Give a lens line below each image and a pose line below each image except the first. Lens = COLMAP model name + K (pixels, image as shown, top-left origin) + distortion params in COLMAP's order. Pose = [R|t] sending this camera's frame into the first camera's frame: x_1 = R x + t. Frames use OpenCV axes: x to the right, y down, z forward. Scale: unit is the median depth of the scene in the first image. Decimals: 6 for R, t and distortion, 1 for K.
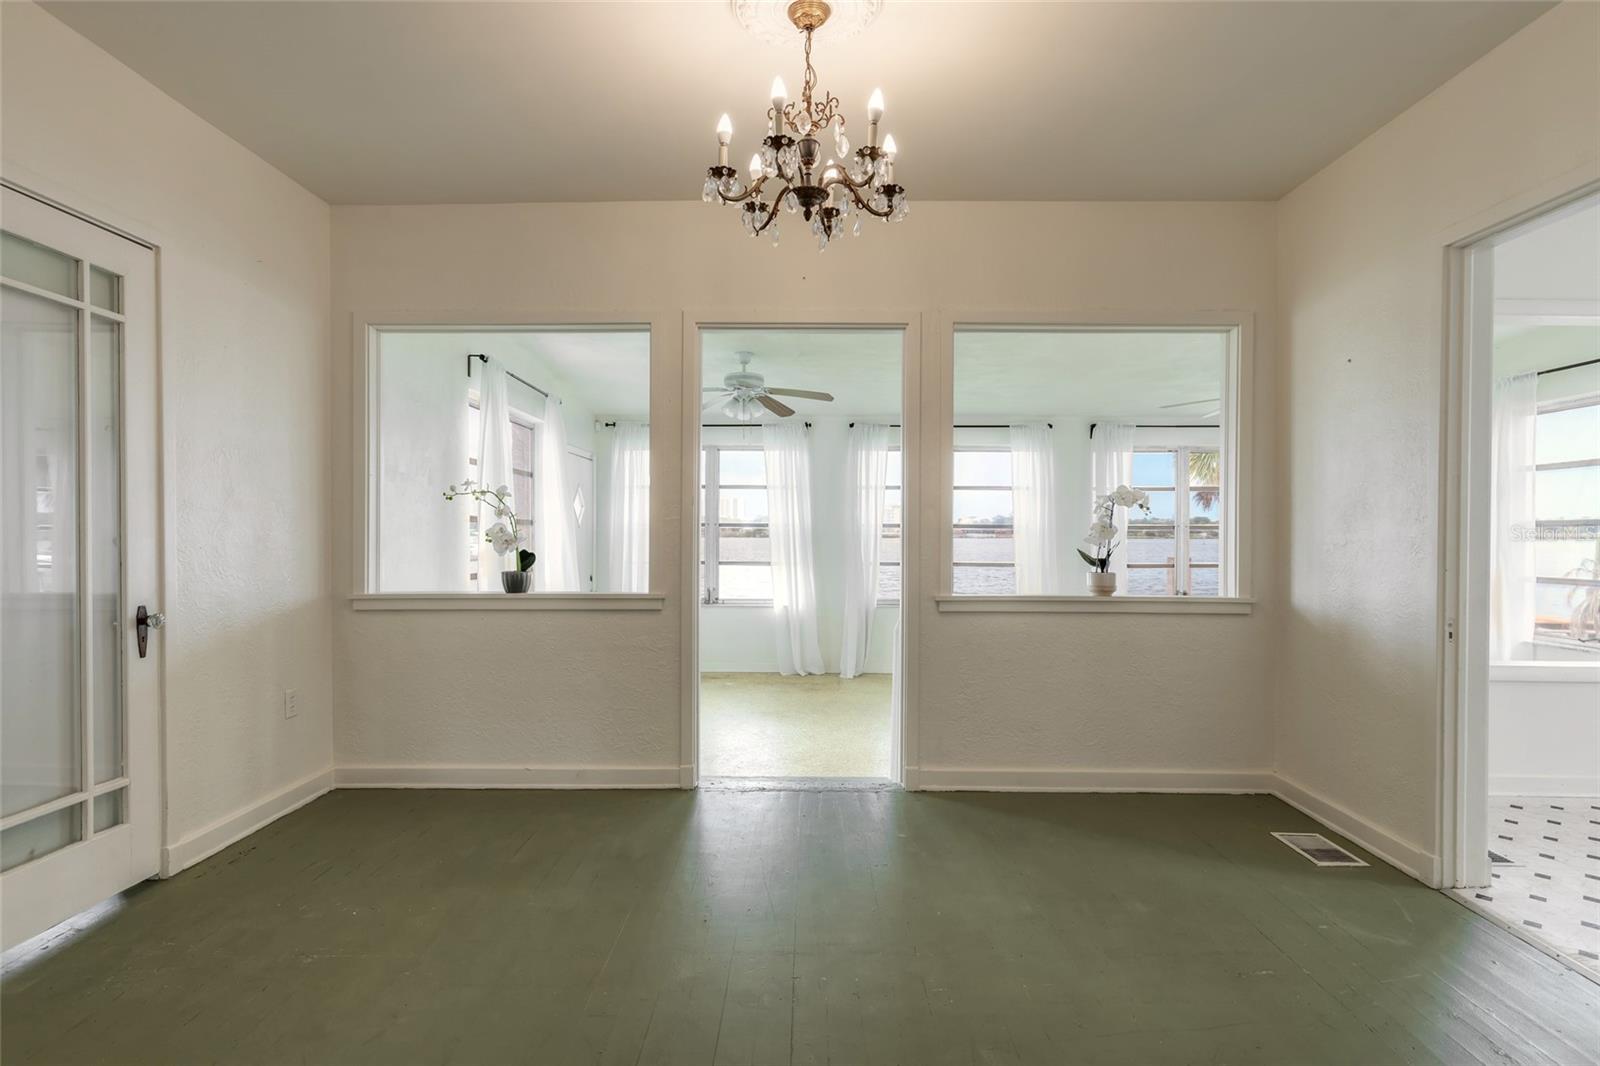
lens RADIAL K [[796.7, 0, 797.6], [0, 796.7, 544.4], [0, 0, 1]] dist [-0.017339, -0.000712]
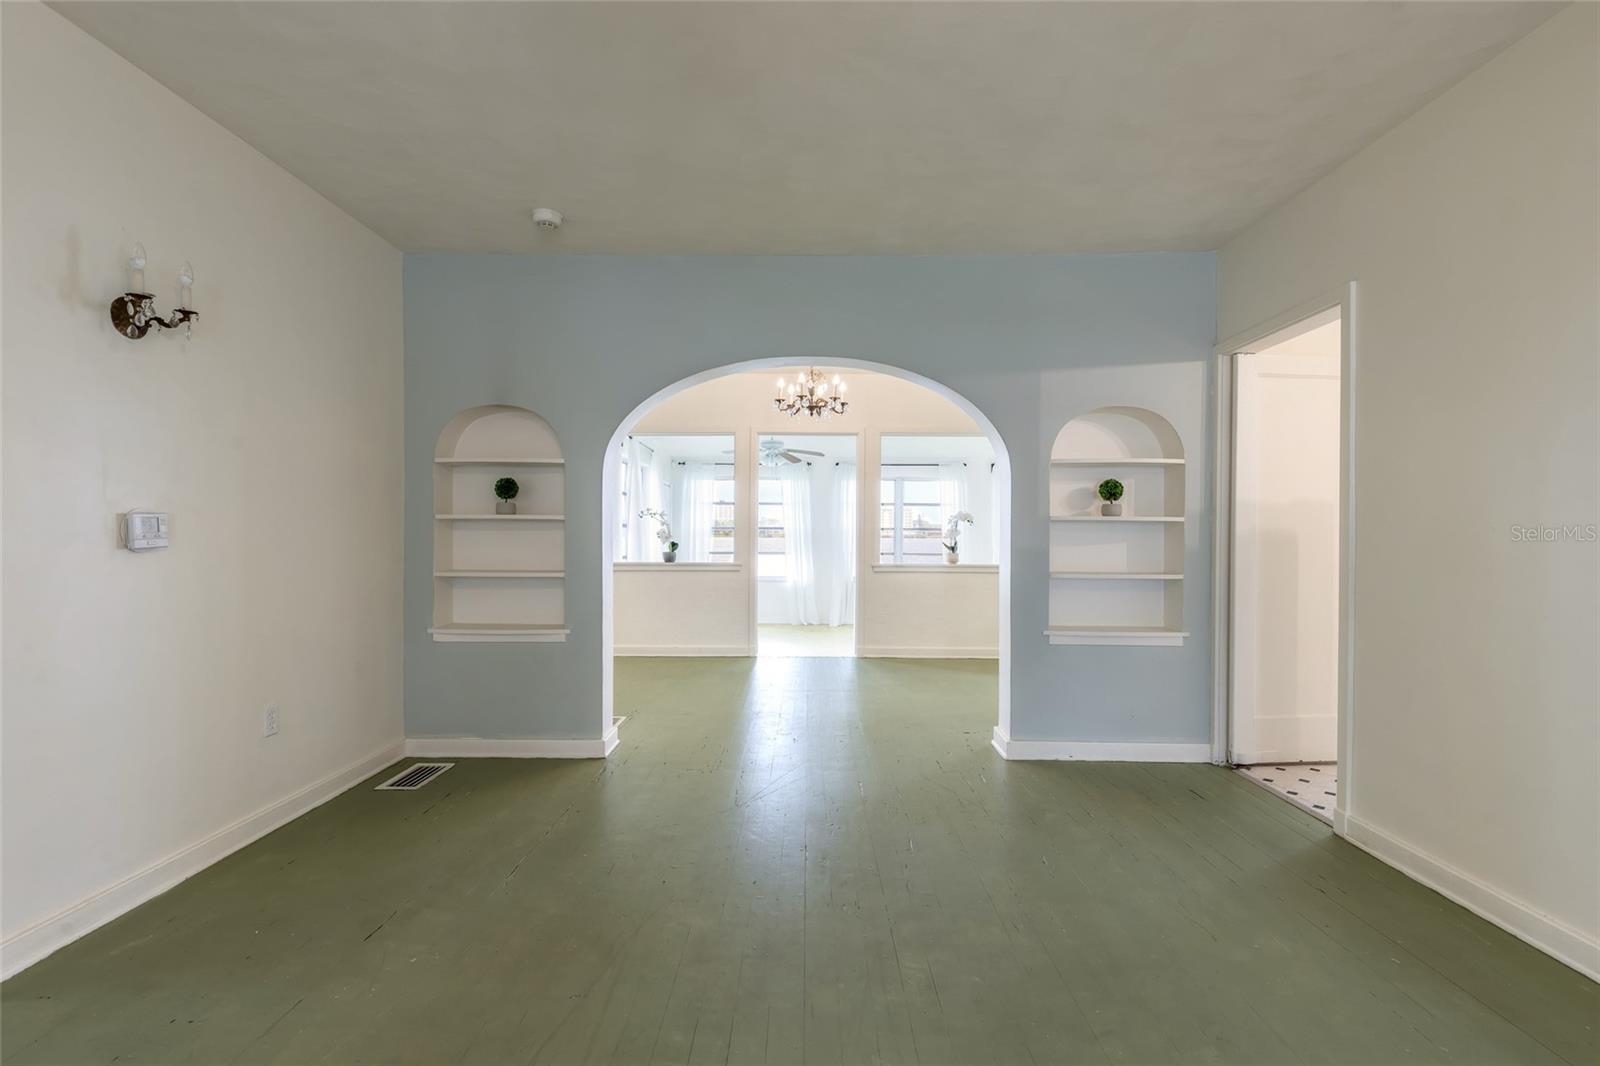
lens RADIAL K [[724.5, 0, 793.5], [0, 724.5, 541.0], [0, 0, 1]] dist [0.012191, -0.001891]
pose [[0.999984, 0.001564, -0.005380, -0.020877], [-0.001582, 0.999994, -0.003233, 0.010847], [0.005375, 0.003242, 0.999980, -0.873530]]
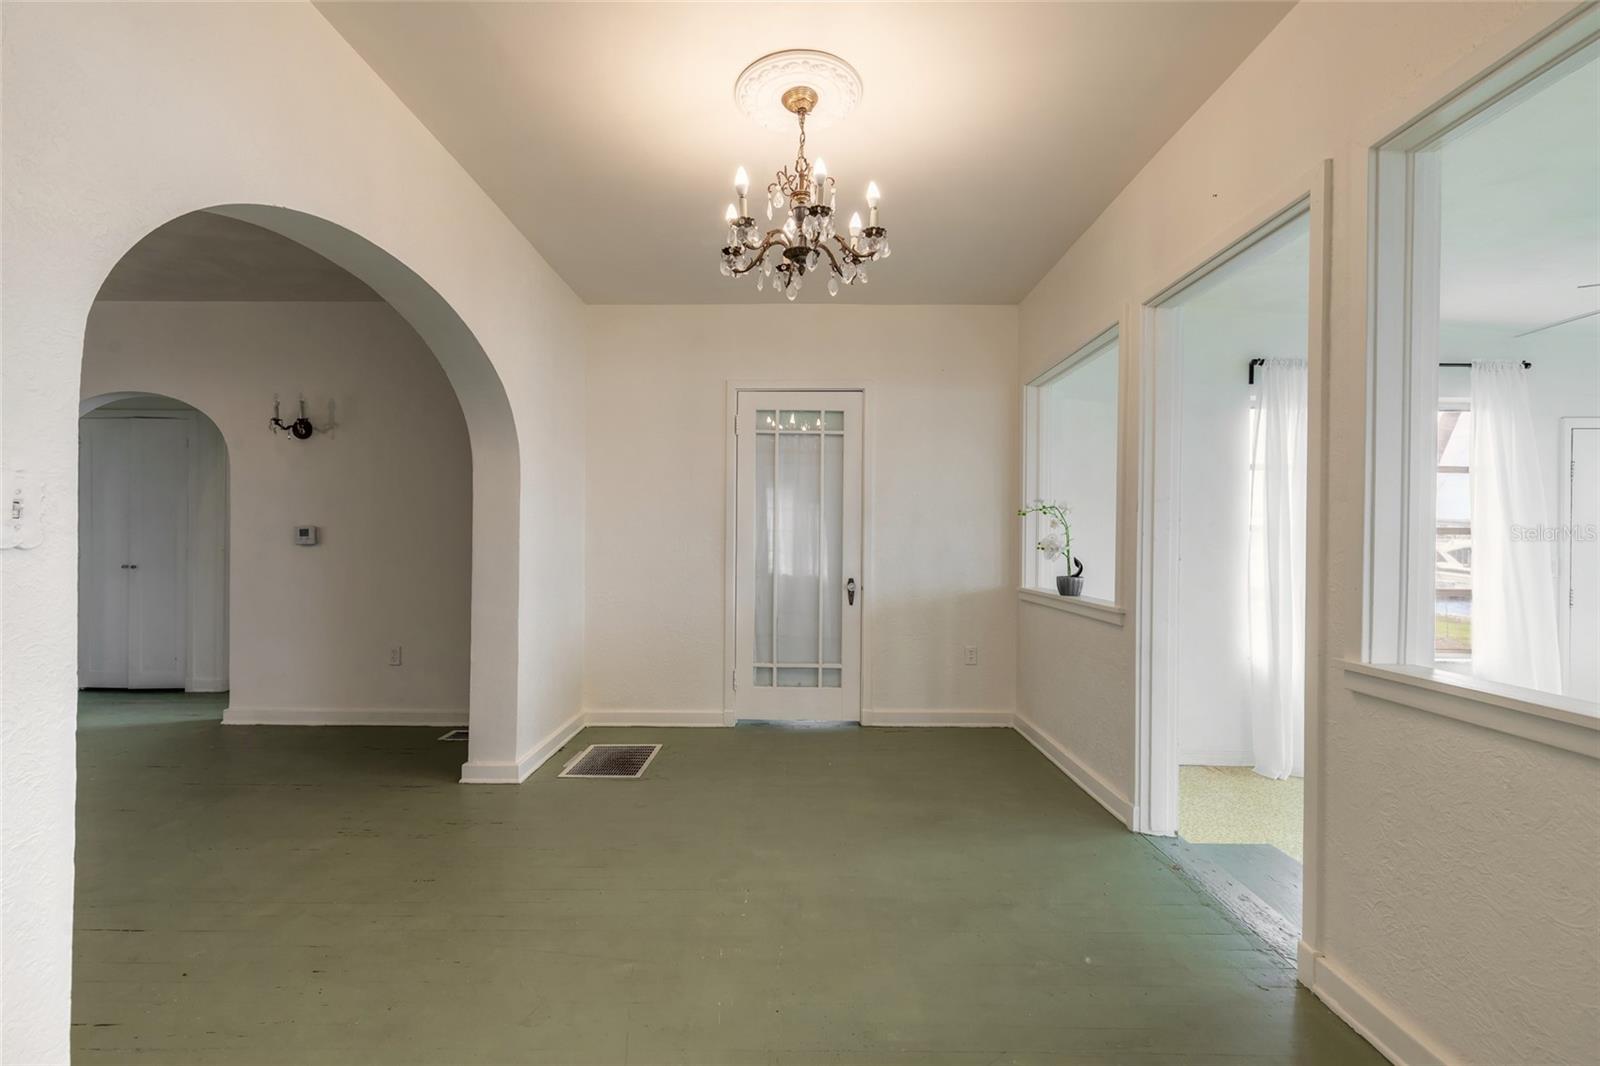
lens RADIAL K [[724.5, 0, 797.1], [0, 724.5, 534.8], [0, 0, 1]] dist [0.012191, -0.001891]
pose [[0.001377, -0.005171, -0.999986, 0.666373], [-0.018601, 0.999813, -0.005196, -0.011846], [0.999826, 0.018608, 0.001281, 0.607022]]
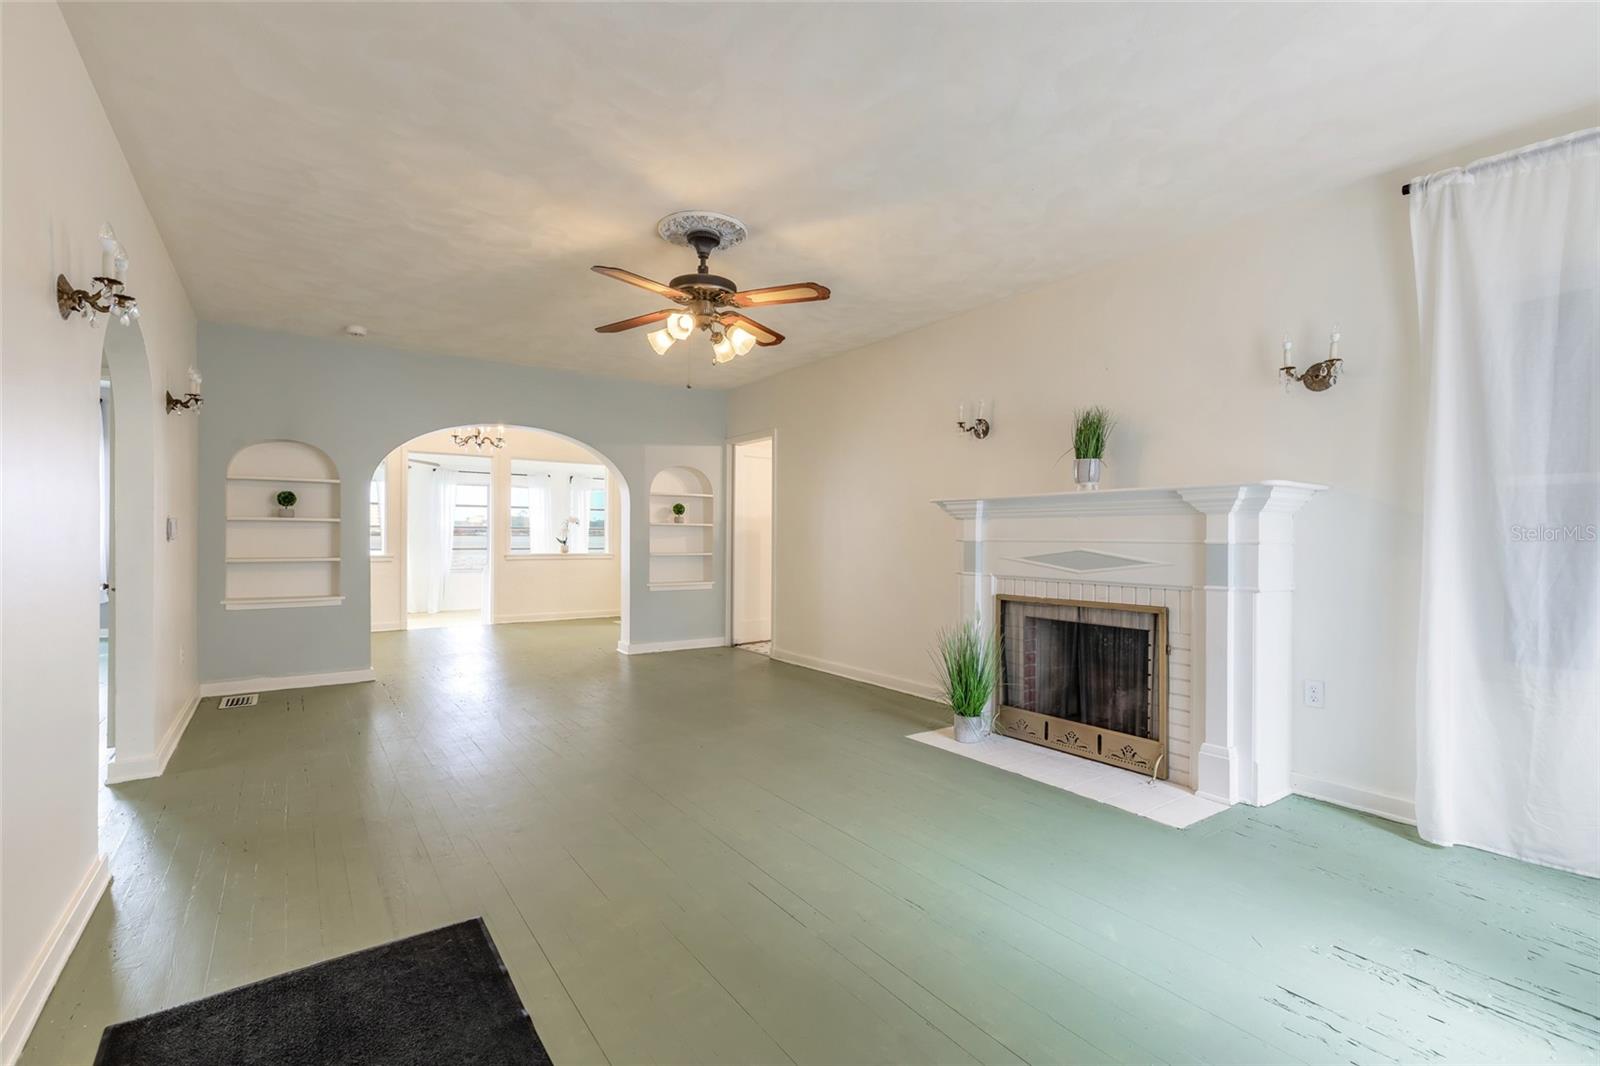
lens RADIAL K [[724.5, 0, 800.6], [0, 724.5, 541.3], [0, 0, 1]] dist [0.012191, -0.001891]
pose [[0.808478, -0.003787, 0.588514, -0.476647], [0.003819, 0.999992, 0.001189, 0.020353], [-0.588514, 0.001286, 0.808486, -1.641257]]
